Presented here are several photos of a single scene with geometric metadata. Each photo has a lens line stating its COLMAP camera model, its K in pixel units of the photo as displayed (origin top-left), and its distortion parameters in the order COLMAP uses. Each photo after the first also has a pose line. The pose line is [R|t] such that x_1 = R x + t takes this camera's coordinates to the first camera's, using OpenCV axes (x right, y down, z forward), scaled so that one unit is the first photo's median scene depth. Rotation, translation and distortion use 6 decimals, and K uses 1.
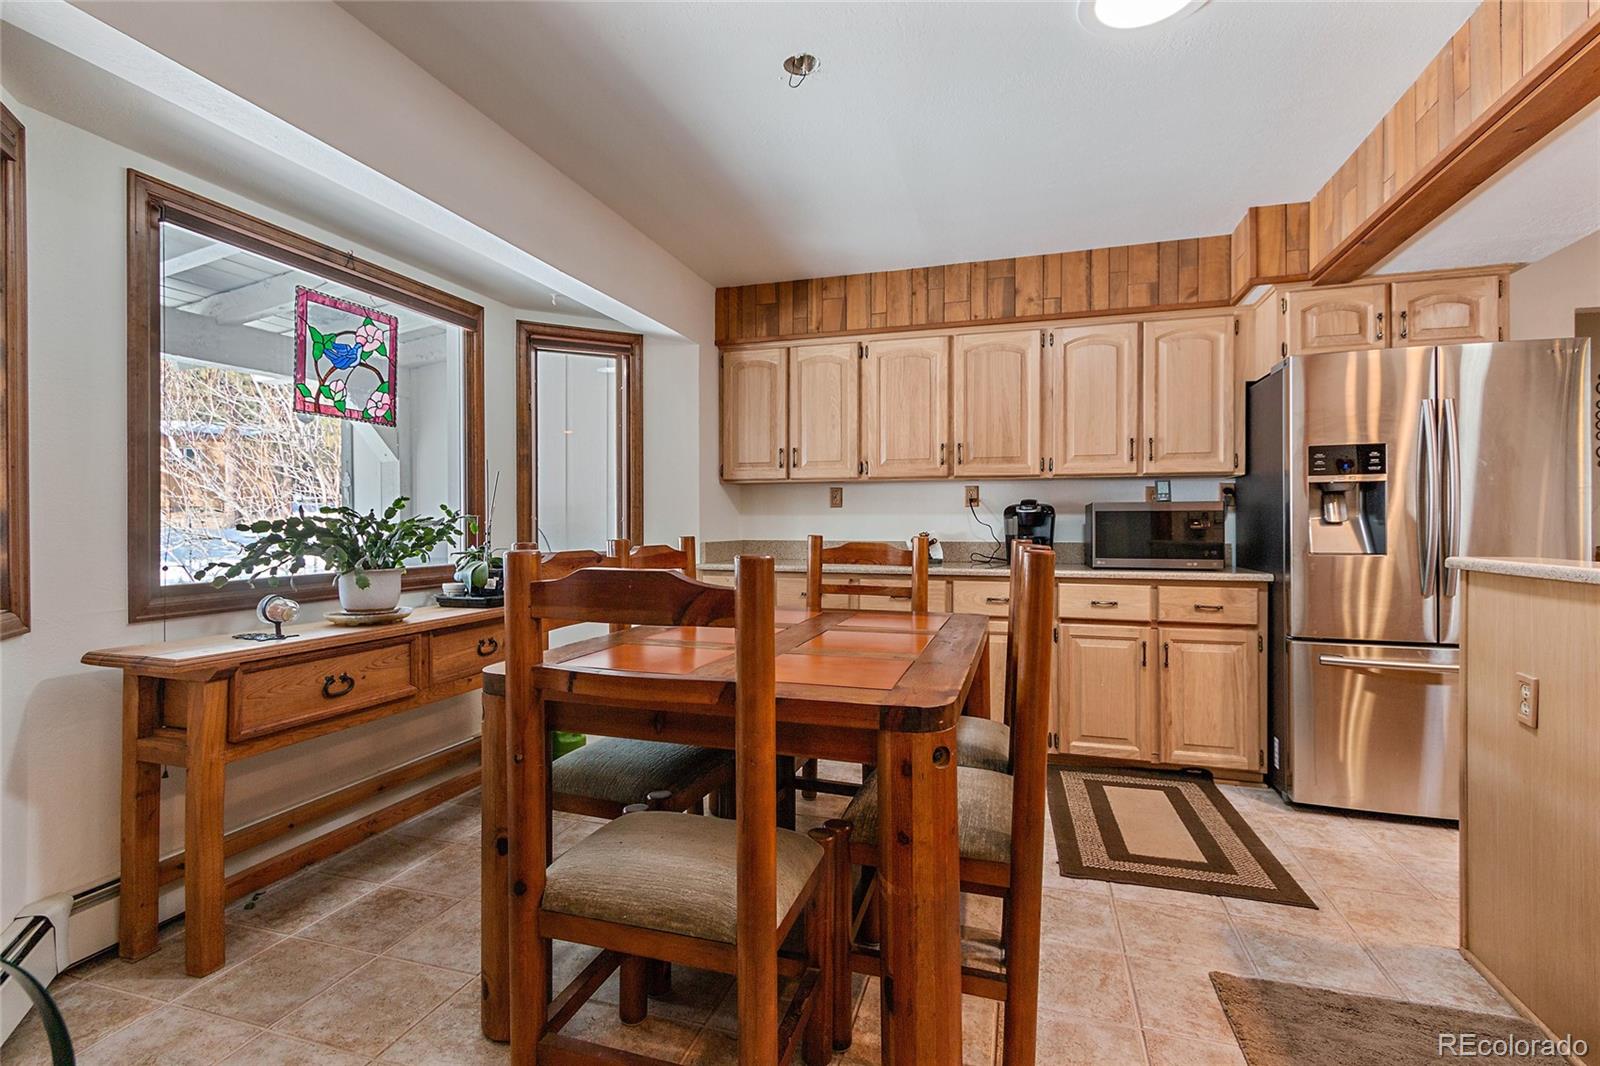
lens RADIAL K [[728.2, 0, 798.0], [0, 728.2, 525.6], [0, 0, 1]] dist [0.013802, -0.007060]
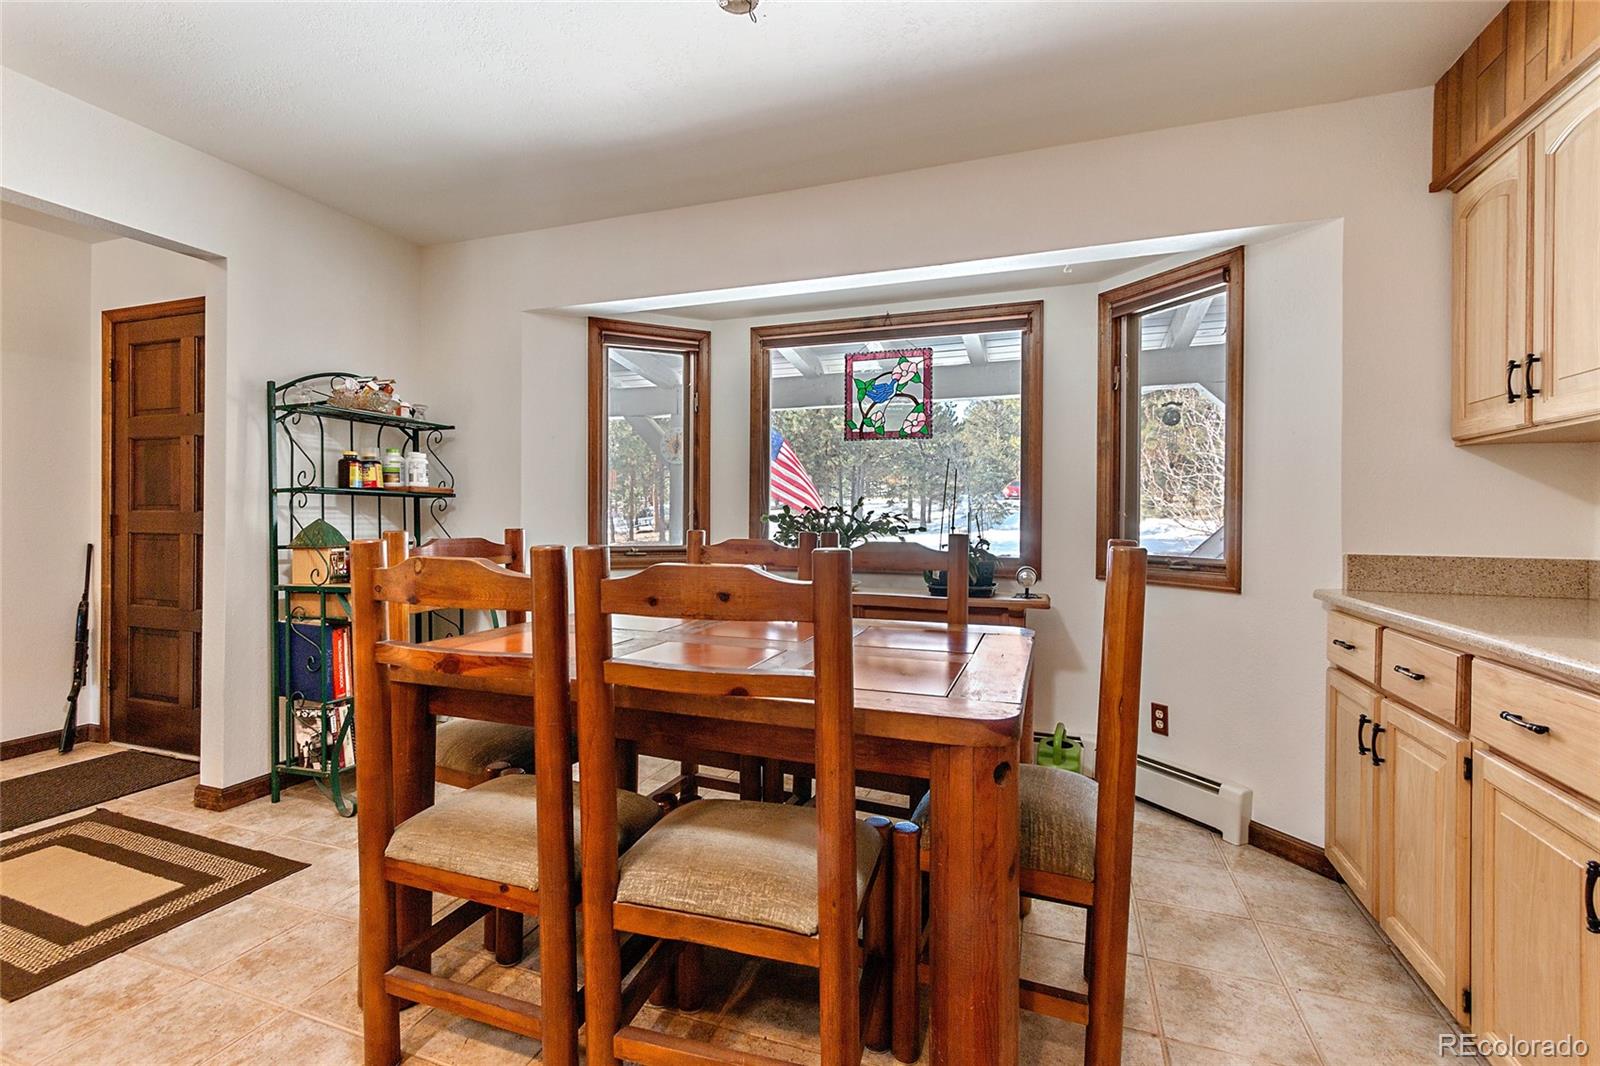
lens RADIAL K [[728.2, 0, 798.0], [0, 728.2, 525.6], [0, 0, 1]] dist [0.013802, -0.007060]
pose [[-0.038654, 0.007649, -0.999223, 0.718172], [-0.014868, 0.999856, 0.008229, 0.003316], [0.999142, 0.015174, -0.038535, 0.895855]]
